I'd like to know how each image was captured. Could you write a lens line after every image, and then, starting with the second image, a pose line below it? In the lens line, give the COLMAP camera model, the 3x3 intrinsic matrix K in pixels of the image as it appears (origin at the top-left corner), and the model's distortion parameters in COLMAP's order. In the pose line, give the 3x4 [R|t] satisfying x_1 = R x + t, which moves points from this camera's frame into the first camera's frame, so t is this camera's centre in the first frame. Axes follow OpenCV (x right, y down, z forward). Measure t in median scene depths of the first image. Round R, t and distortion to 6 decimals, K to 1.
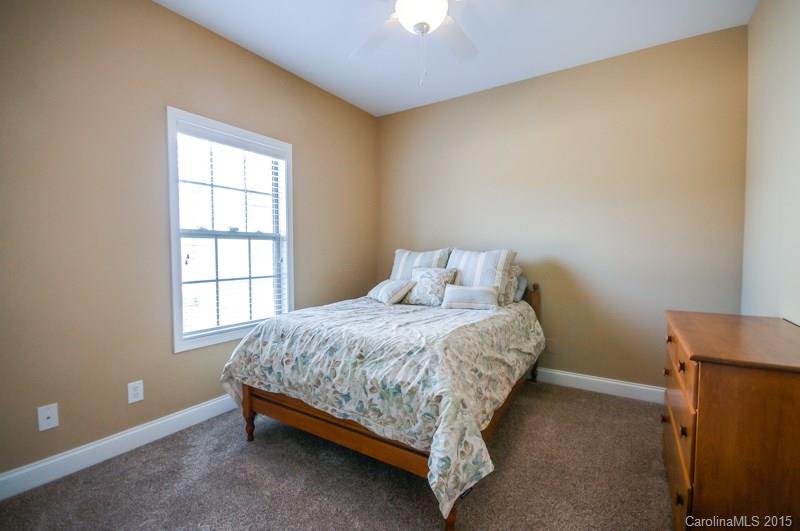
lens RADIAL K [[355.4, 0, 406.6], [0, 355.4, 264.8], [0, 0, 1]] dist [-0.000831, -0.000080]
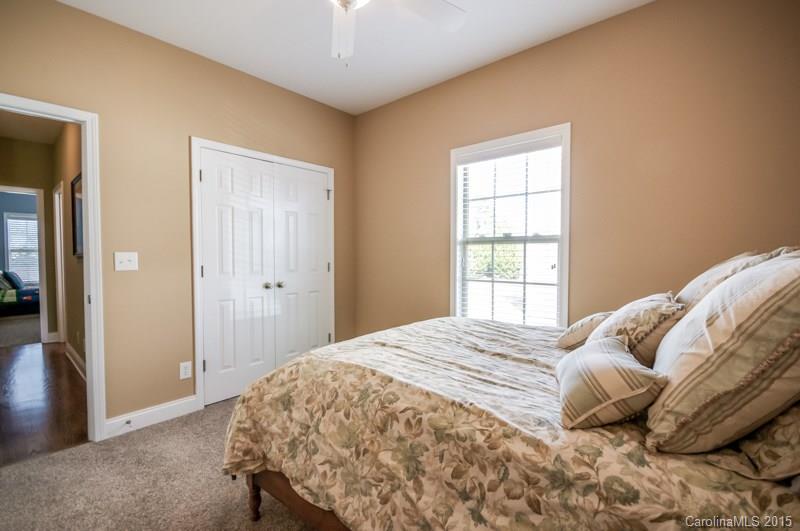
lens RADIAL K [[355.4, 0, 406.6], [0, 355.4, 264.8], [0, 0, 1]] dist [-0.000831, -0.000080]
pose [[-0.142477, 0.028708, -0.989382, 0.580525], [-0.040016, 0.998595, 0.034738, -0.034702], [0.988989, 0.044541, -0.141128, 0.836173]]
